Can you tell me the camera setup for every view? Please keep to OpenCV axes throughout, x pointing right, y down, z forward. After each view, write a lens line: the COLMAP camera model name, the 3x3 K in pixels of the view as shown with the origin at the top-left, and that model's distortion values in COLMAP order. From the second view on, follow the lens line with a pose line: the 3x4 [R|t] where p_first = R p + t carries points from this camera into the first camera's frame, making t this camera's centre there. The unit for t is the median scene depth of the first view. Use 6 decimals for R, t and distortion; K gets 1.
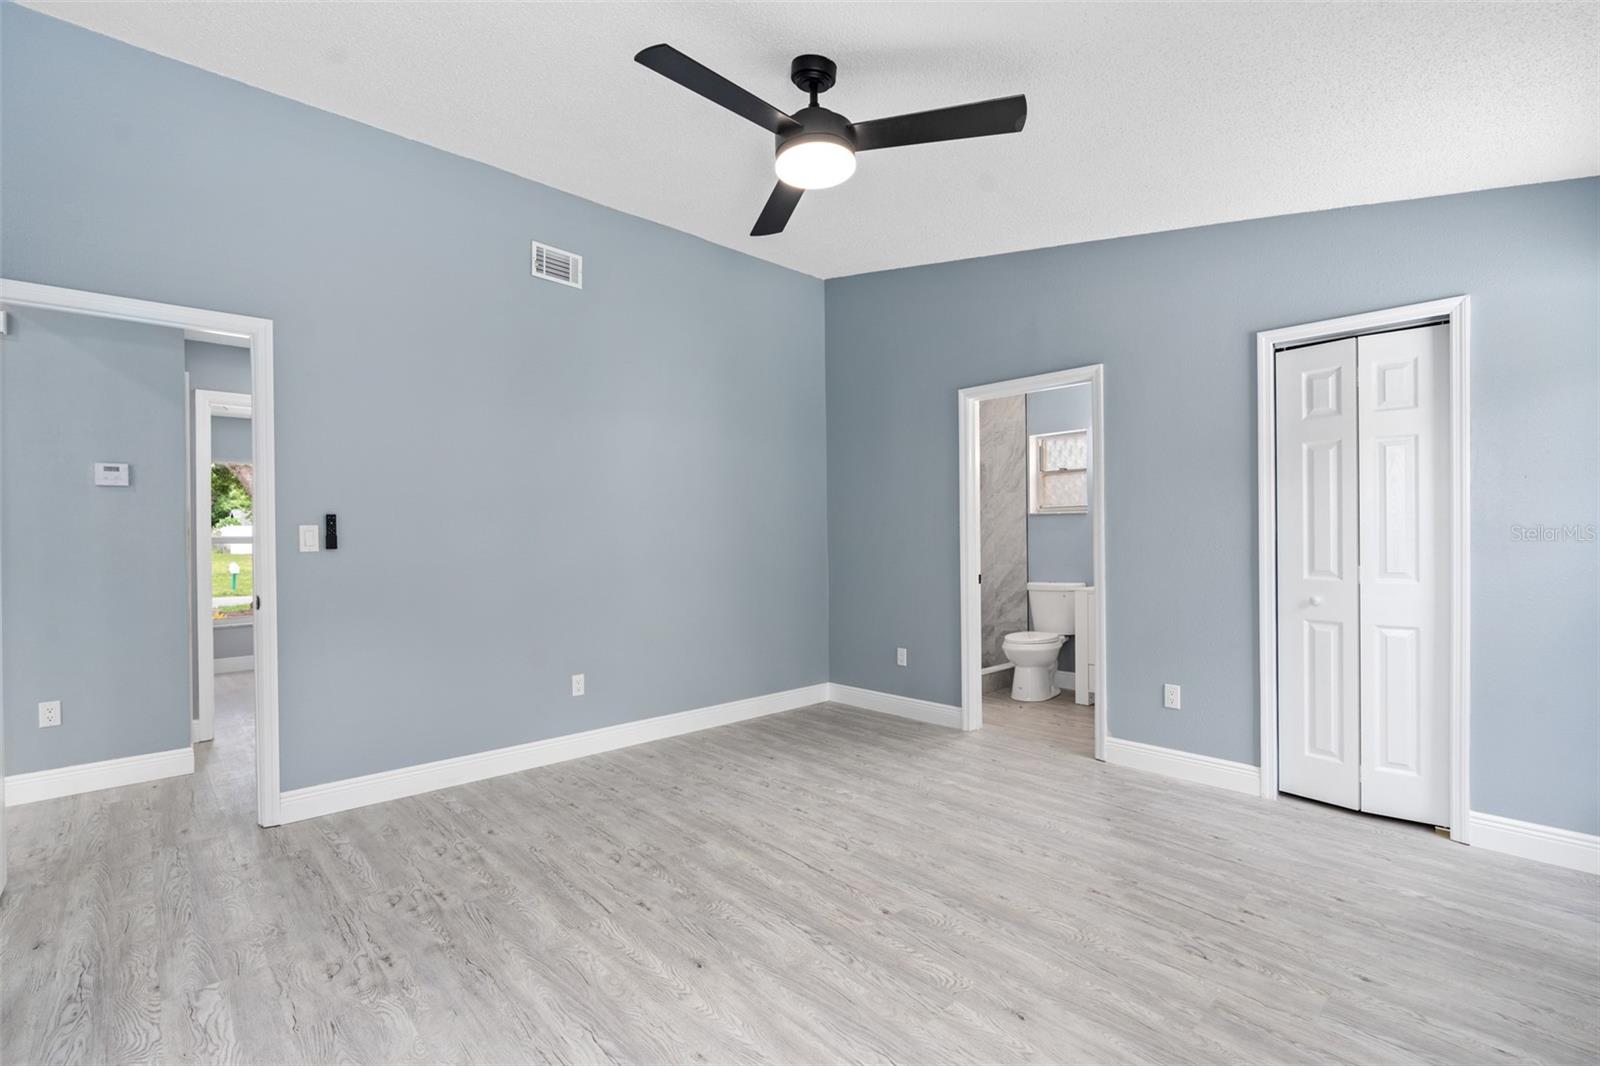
lens RADIAL K [[732.2, 0, 801.0], [0, 732.2, 541.3], [0, 0, 1]] dist [-0.007962, 0.001335]
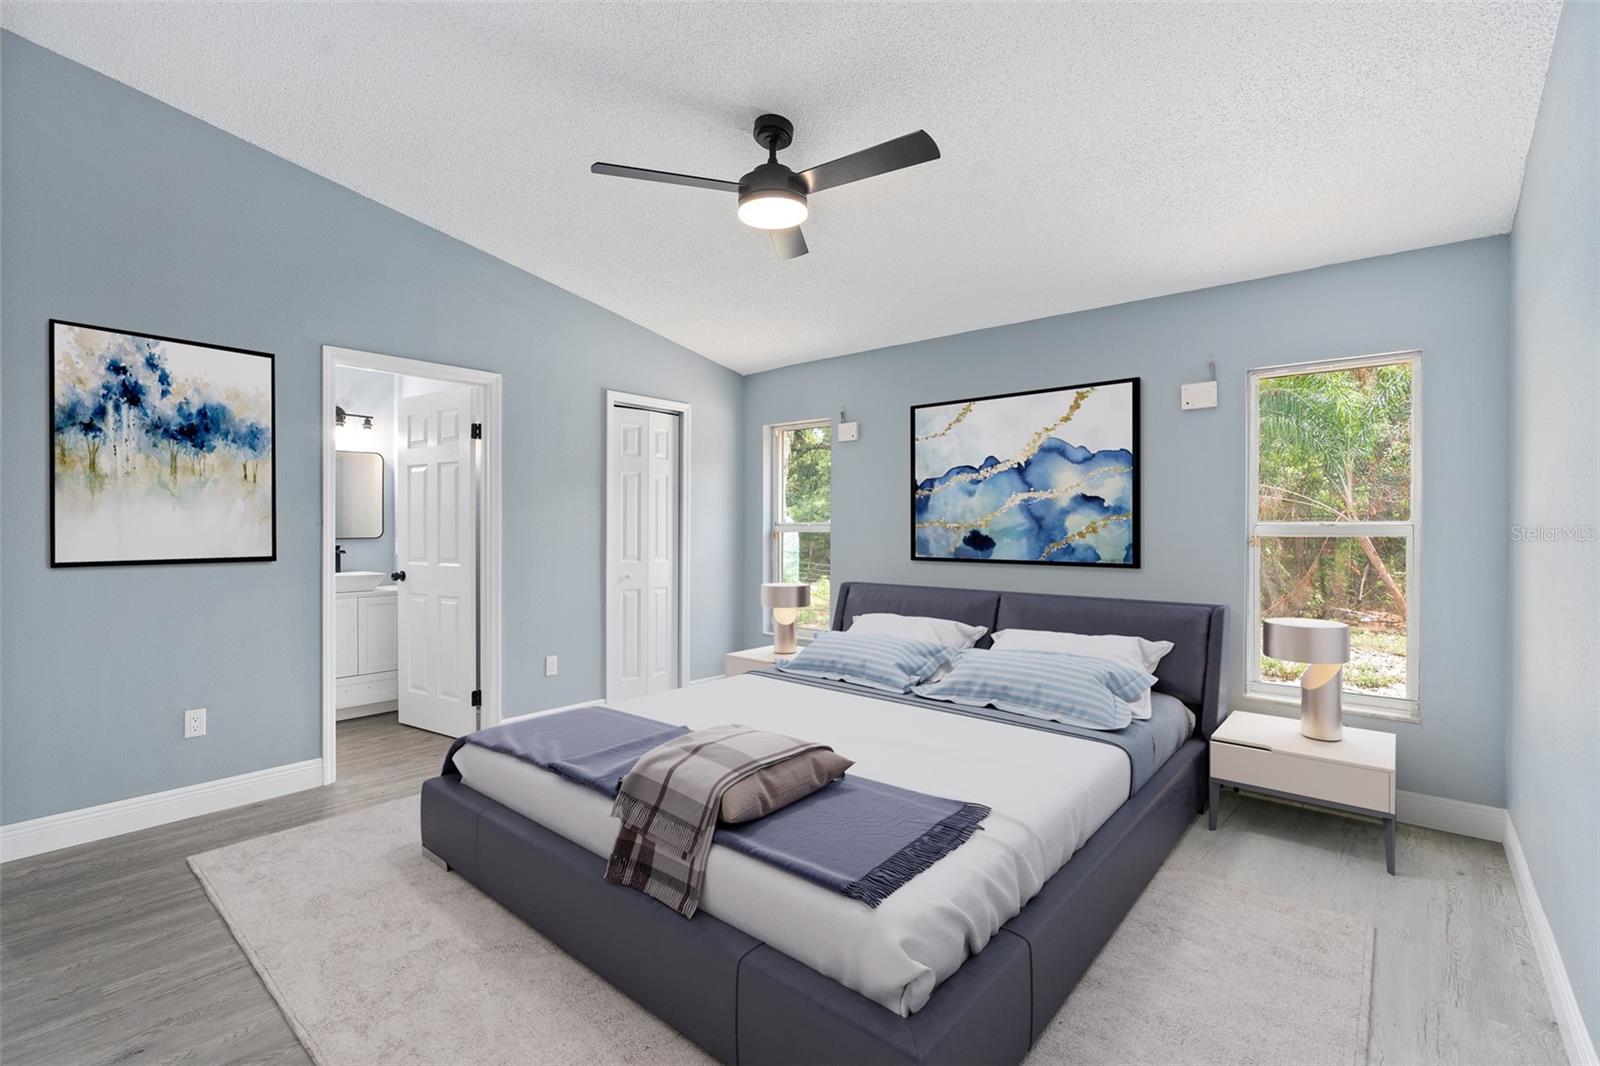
lens RADIAL K [[732.2, 0, 801.6], [0, 732.2, 529.0], [0, 0, 1]] dist [-0.007962, 0.001335]
pose [[-0.128718, 0.004600, 0.991671, -0.832296], [0.006786, 0.999970, -0.003758, -0.008640], [-0.991658, 0.006246, -0.128745, 0.818836]]
